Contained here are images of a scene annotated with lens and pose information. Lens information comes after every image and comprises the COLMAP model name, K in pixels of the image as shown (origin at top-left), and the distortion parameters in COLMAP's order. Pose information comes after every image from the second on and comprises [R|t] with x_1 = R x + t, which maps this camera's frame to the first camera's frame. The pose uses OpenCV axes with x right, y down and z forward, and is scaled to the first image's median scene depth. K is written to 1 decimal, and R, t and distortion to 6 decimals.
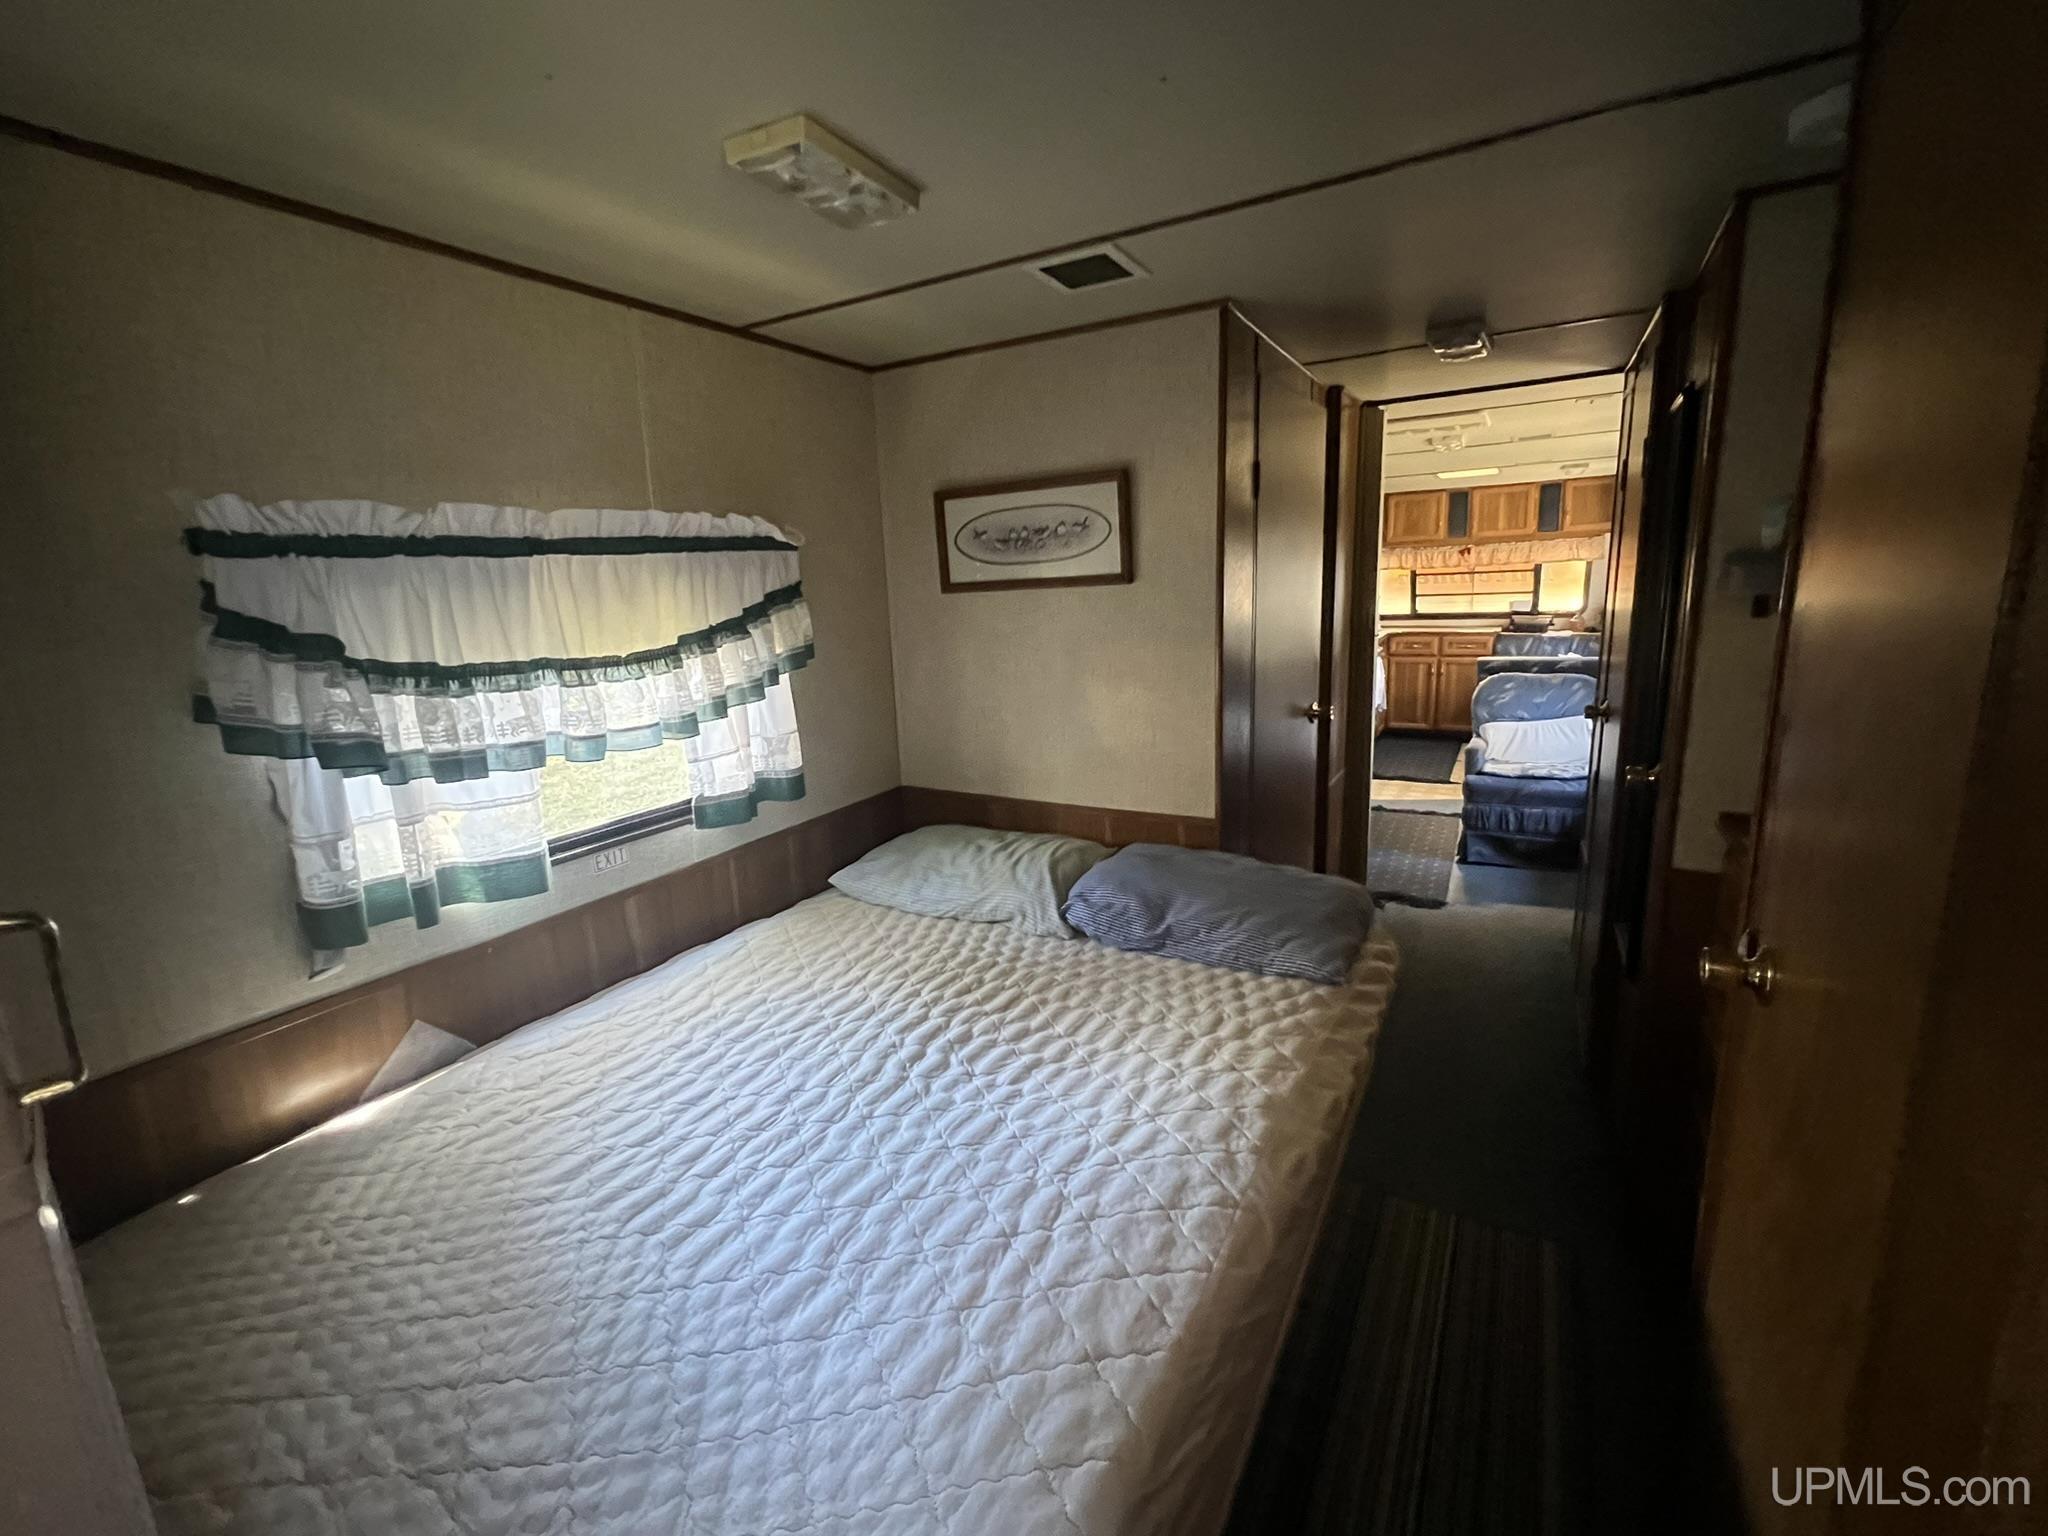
lens RADIAL K [[875.0, 0, 1024.0], [0, 875.0, 768.0], [0, 0, 1]] dist [0.001334, 0.000038]
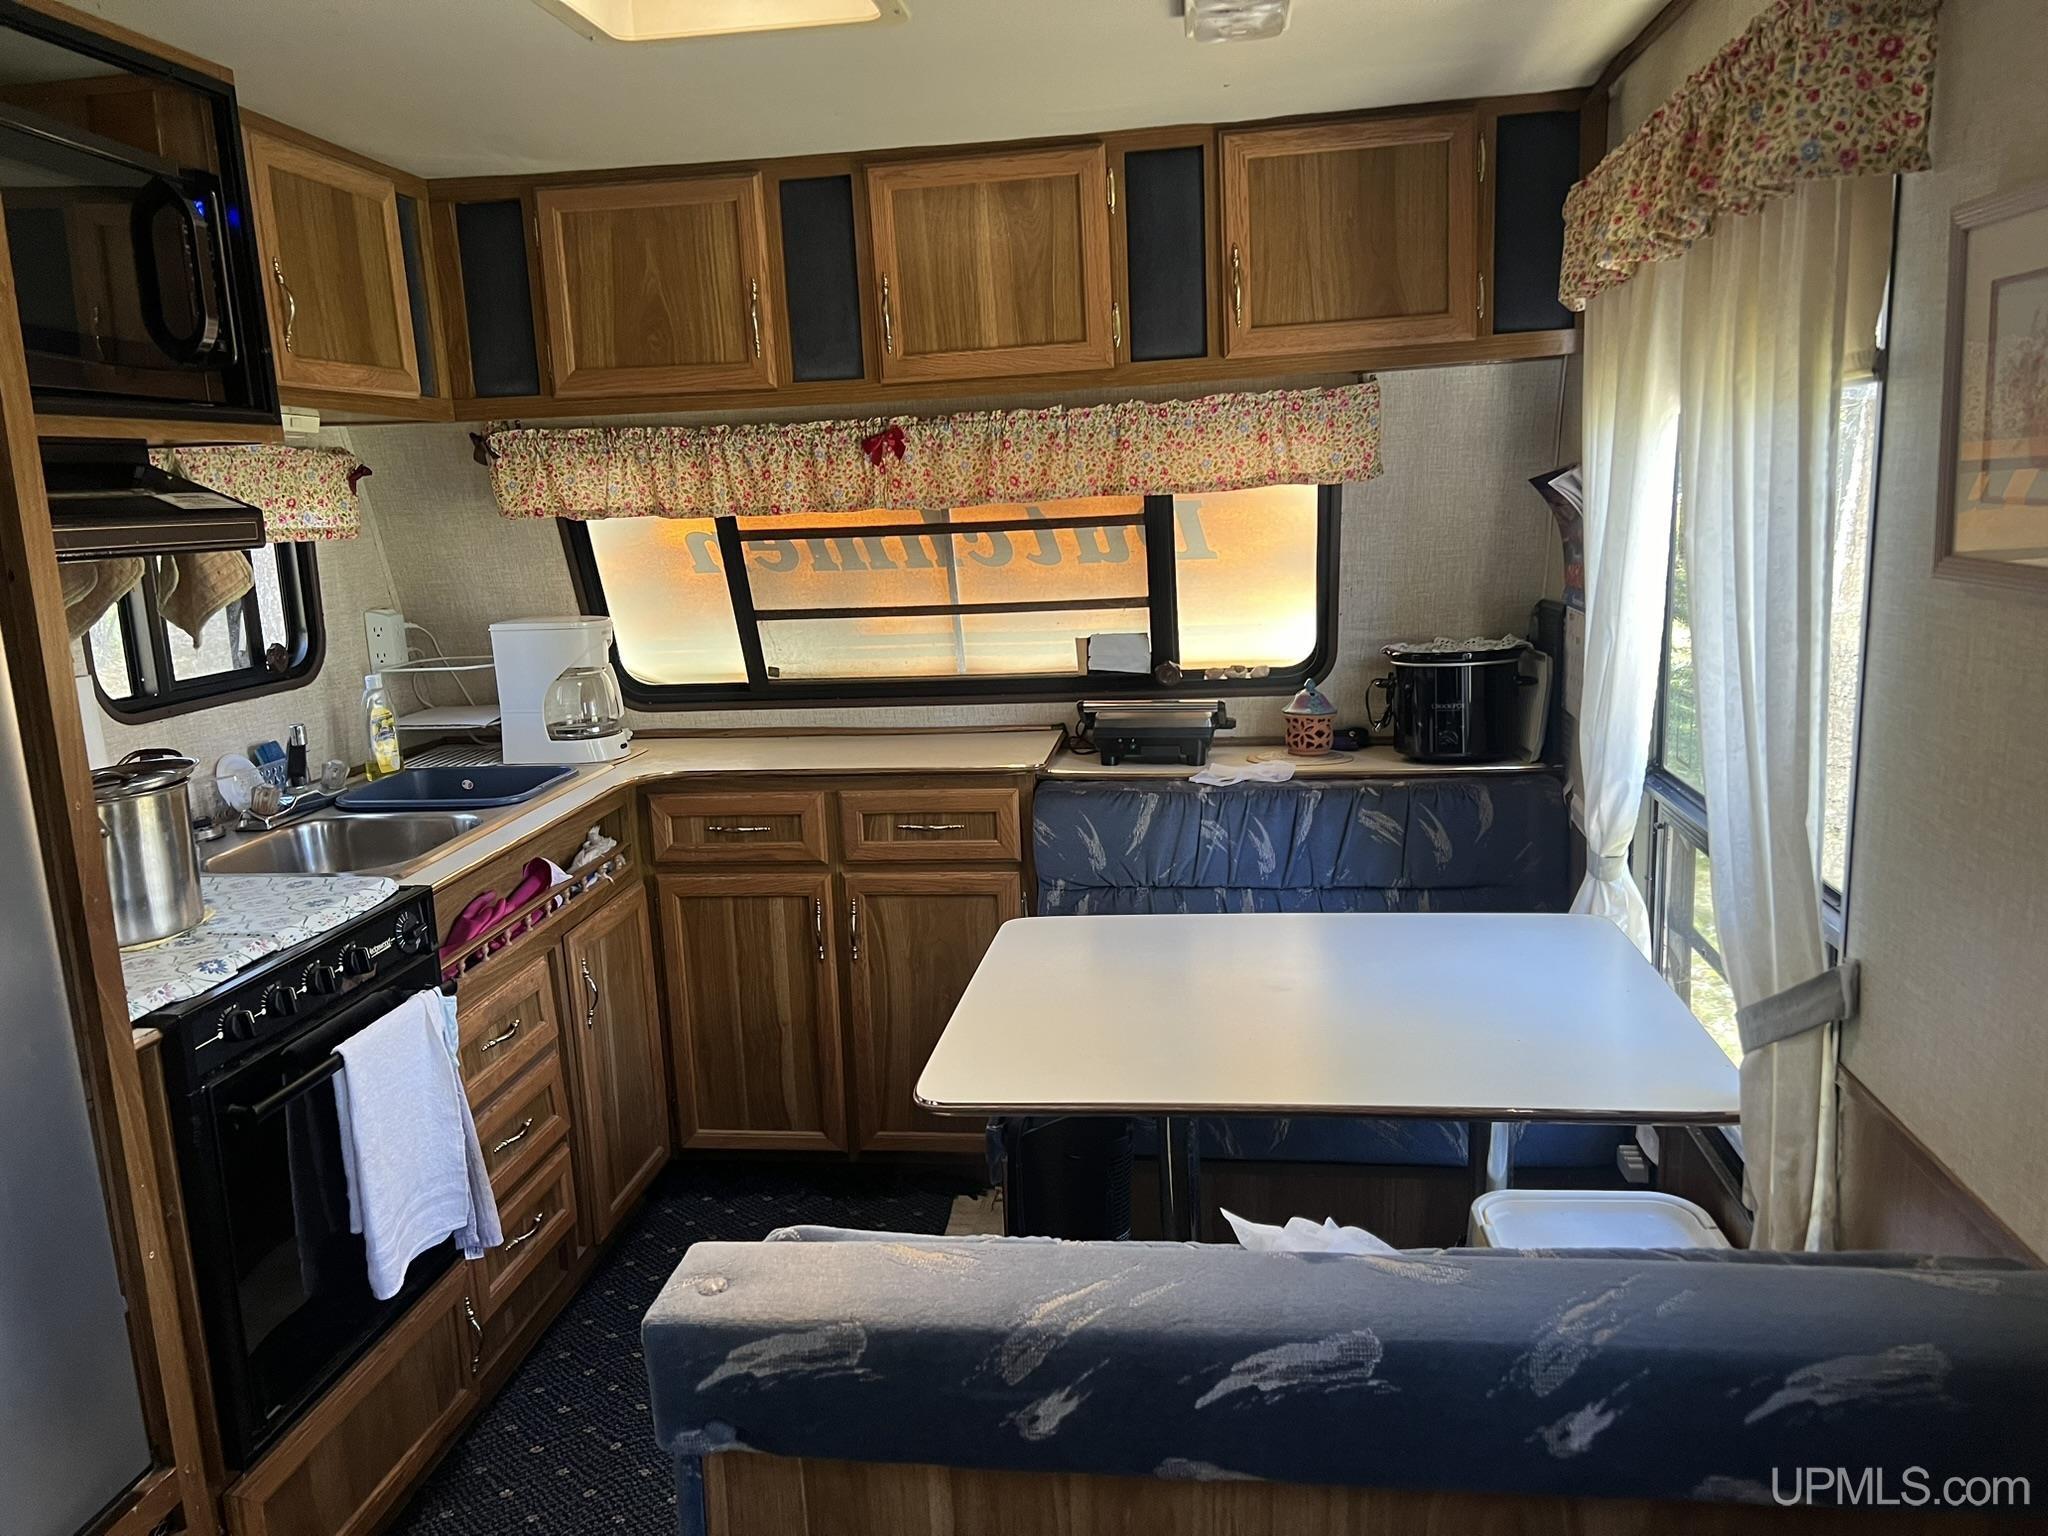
lens RADIAL K [[1543.6, 0, 1024.0], [0, 1543.6, 768.0], [0, 0, 1]] dist [0.100679, -0.000388]
pose [[0.920158, -0.068967, 0.385425, 0.365405], [0.086637, 0.995828, -0.028644, -0.141705], [-0.381842, 0.059749, 0.922294, 0.590679]]
